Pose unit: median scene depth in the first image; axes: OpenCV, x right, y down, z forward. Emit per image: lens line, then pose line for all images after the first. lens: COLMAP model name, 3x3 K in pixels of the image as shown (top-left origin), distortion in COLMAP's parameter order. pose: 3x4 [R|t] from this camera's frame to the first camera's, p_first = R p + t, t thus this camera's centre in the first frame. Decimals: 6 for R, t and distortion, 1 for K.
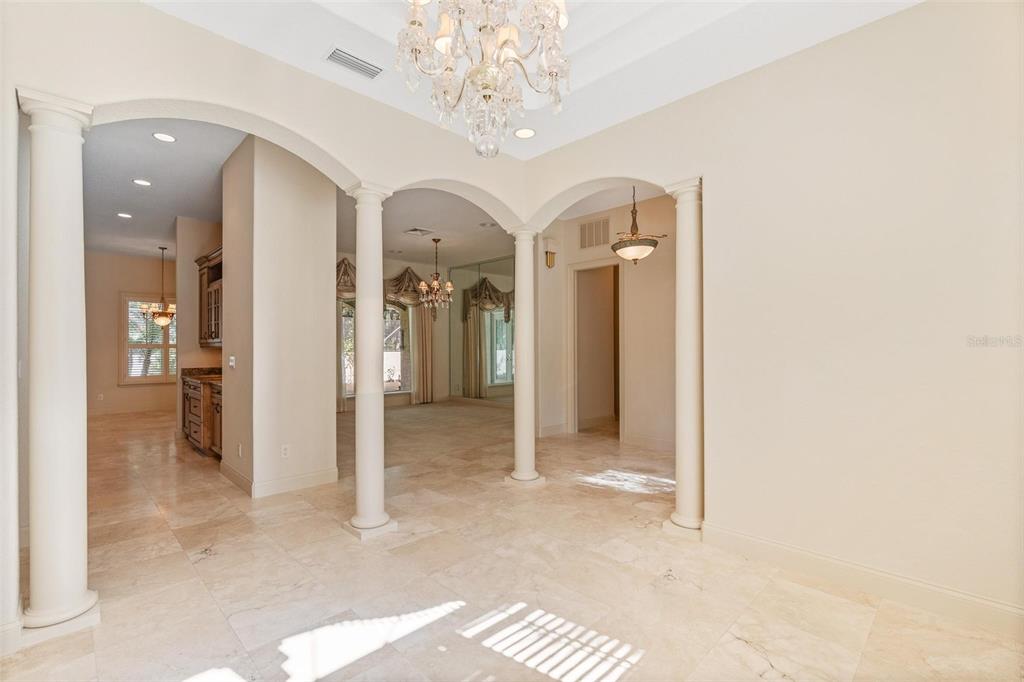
lens RADIAL K [[464.5, 0, 512.3], [0, 464.5, 341.6], [0, 0, 1]] dist [-0.000768, -0.000099]
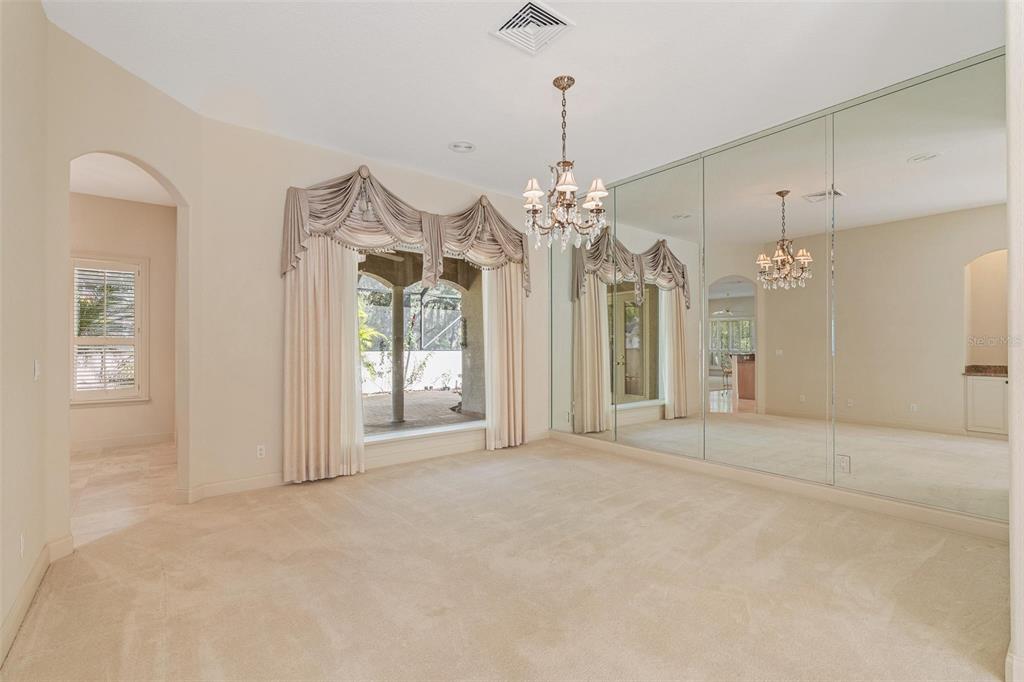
lens RADIAL K [[464.5, 0, 512.5], [0, 464.5, 342.0], [0, 0, 1]] dist [-0.000768, -0.000099]
pose [[0.994146, 0.004805, -0.107934, -0.120219], [-0.004511, 0.999985, 0.002969, 0.007485], [0.107947, -0.002465, 0.994154, 0.431285]]
